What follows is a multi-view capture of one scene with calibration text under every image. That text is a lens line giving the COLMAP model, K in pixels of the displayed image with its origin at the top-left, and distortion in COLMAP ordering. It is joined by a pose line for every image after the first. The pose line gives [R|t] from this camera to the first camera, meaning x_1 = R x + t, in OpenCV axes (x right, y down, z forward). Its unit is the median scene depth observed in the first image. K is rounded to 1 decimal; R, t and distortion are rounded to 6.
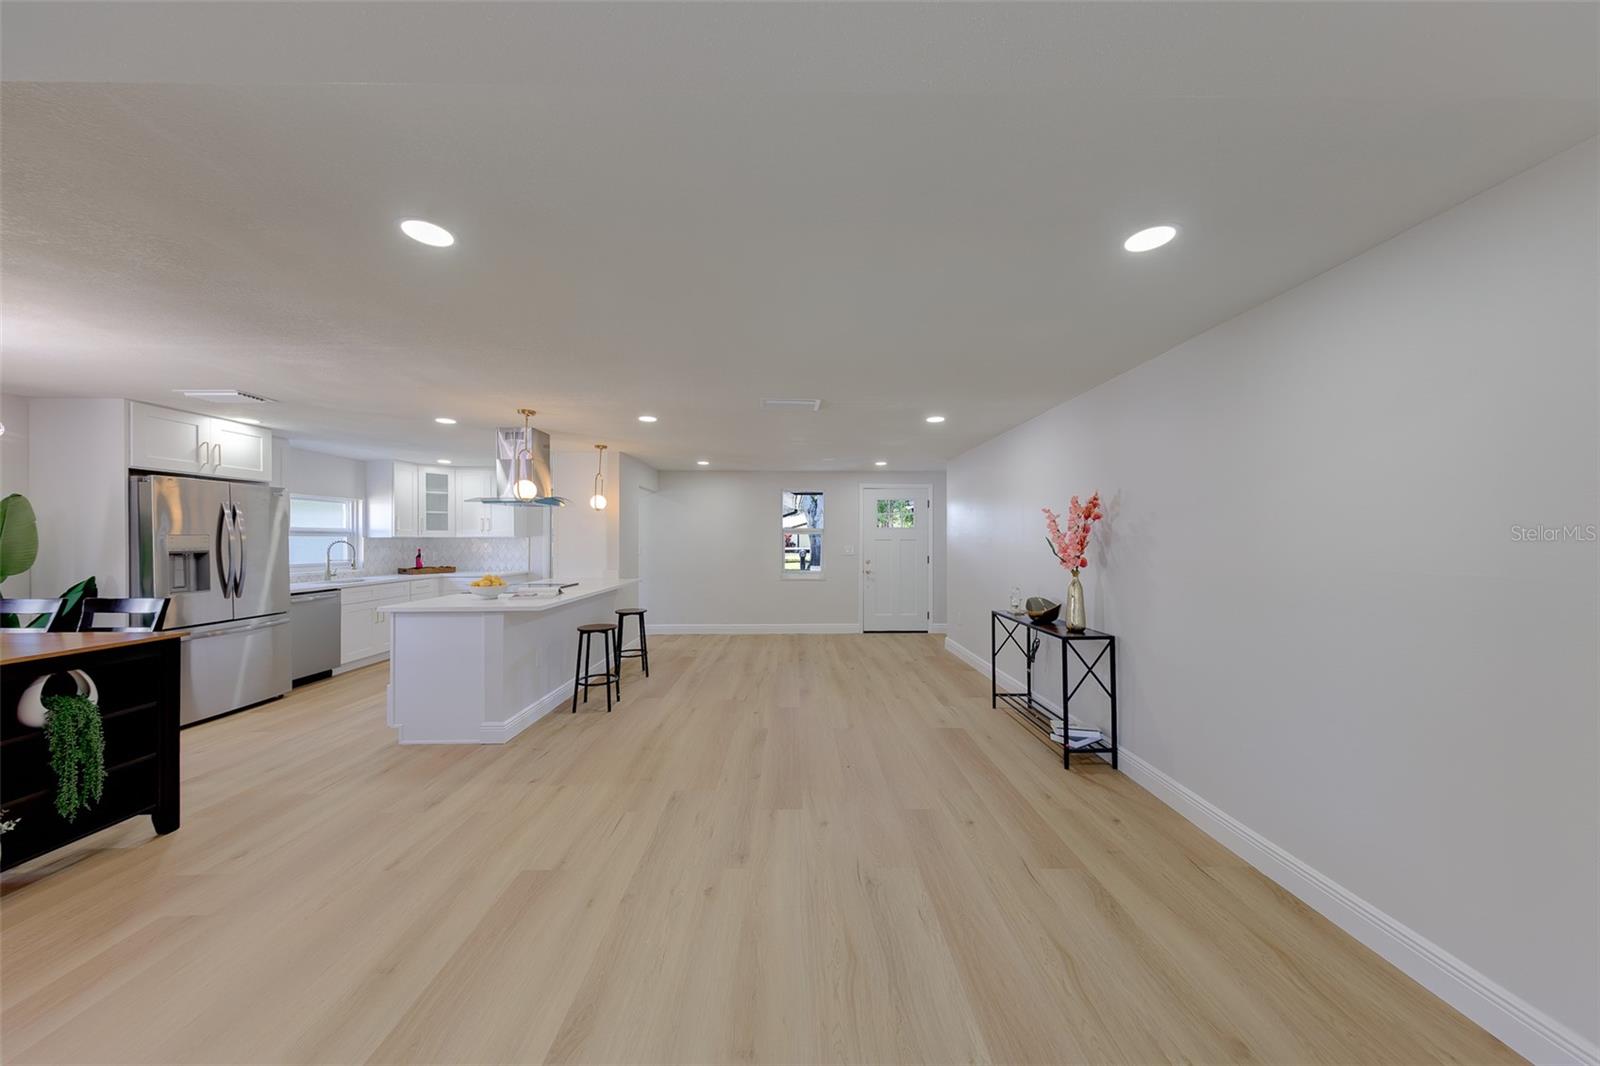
lens RADIAL K [[503.5, 0, 803.7], [0, 503.5, 540.8], [0, 0, 1]] dist [0.001189, 0.000001]
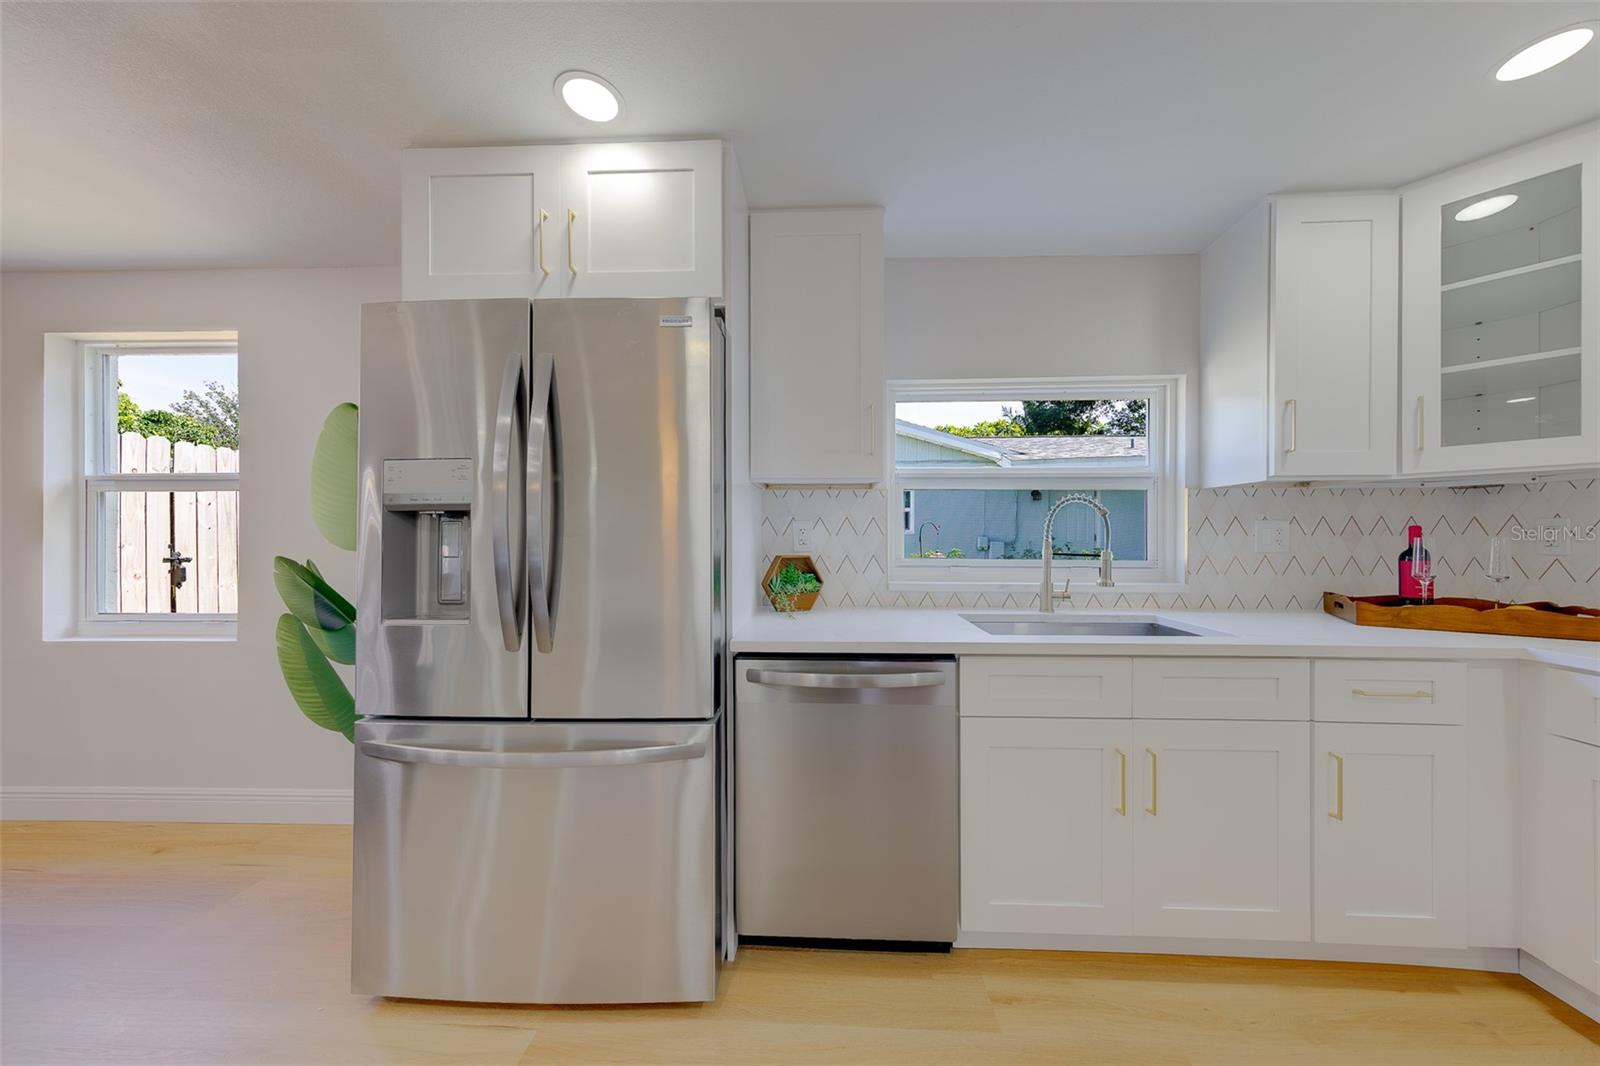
lens RADIAL K [[503.5, 0, 803.7], [0, 503.5, 540.8], [0, 0, 1]] dist [0.001189, 0.000001]
pose [[-0.076371, 0.000849, -0.997079, -0.520287], [-0.003435, 0.999993, 0.001115, 0.026842], [0.997074, 0.003510, -0.076368, 0.764799]]
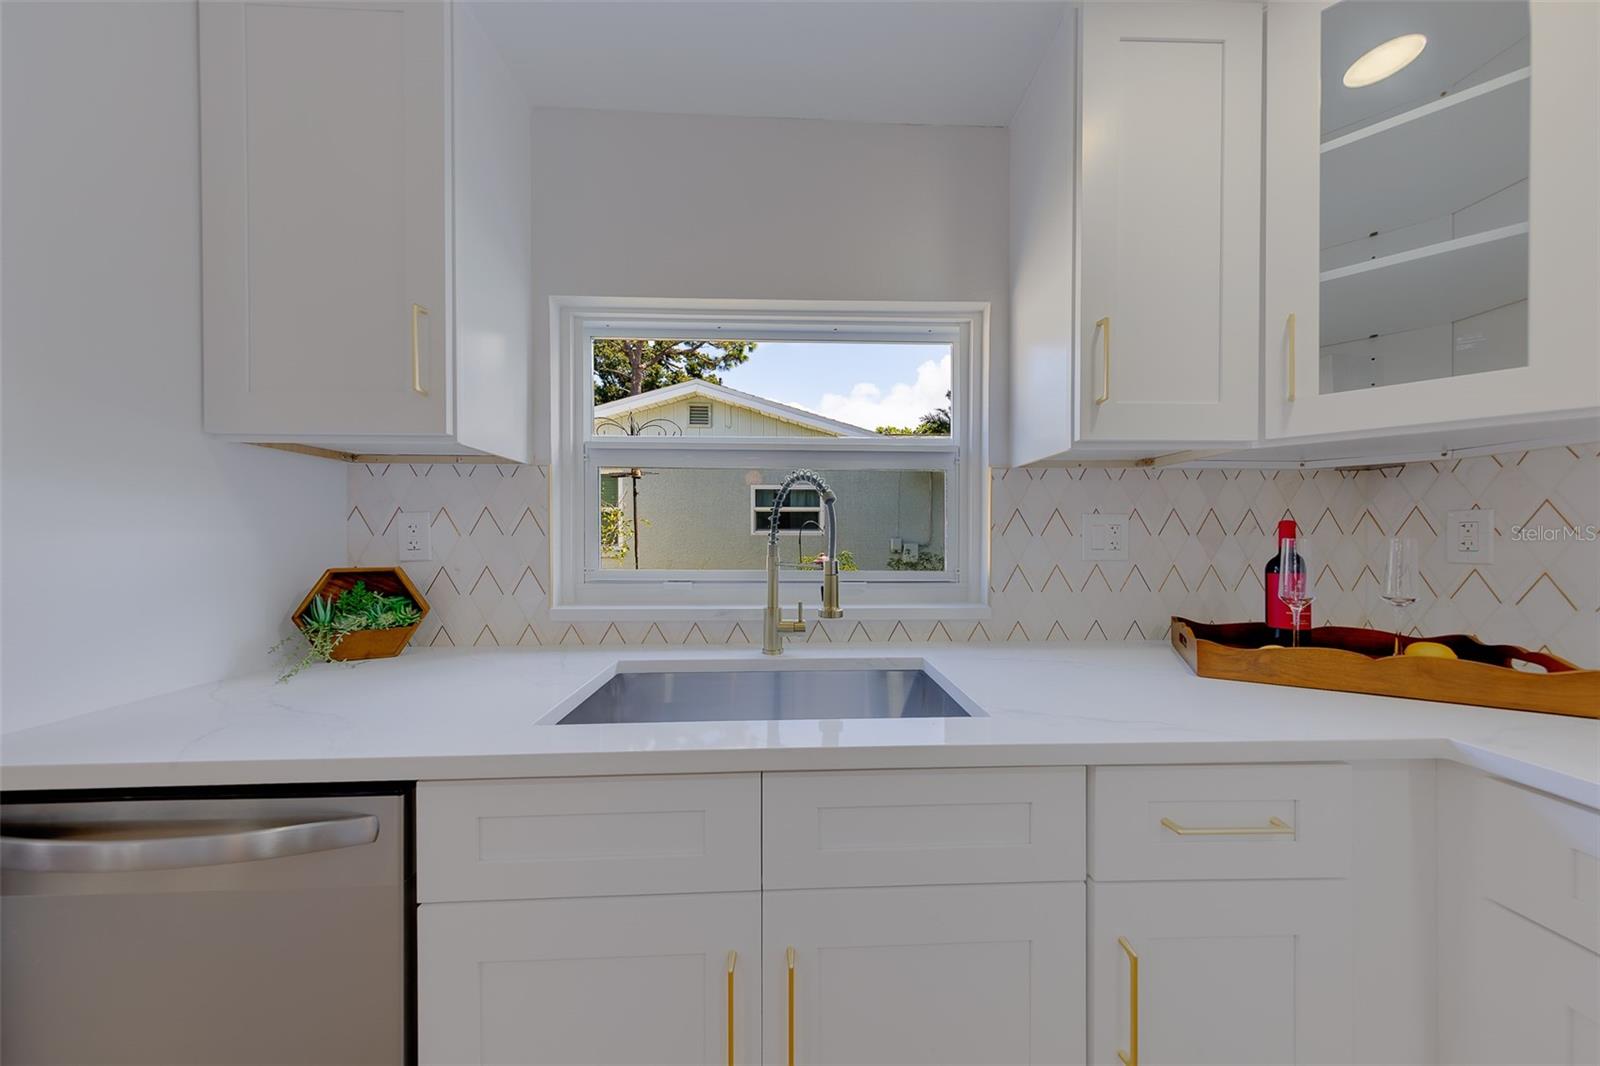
lens RADIAL K [[503.0, 0, 802.3], [0, 503.0, 544.2], [0, 0, 1]] dist [0.001126, -0.000028]
pose [[0.004473, 0.004196, -0.999981, -0.639133], [-0.002689, 0.999988, 0.004184, 0.026019], [0.999986, 0.002670, 0.004485, 0.901085]]
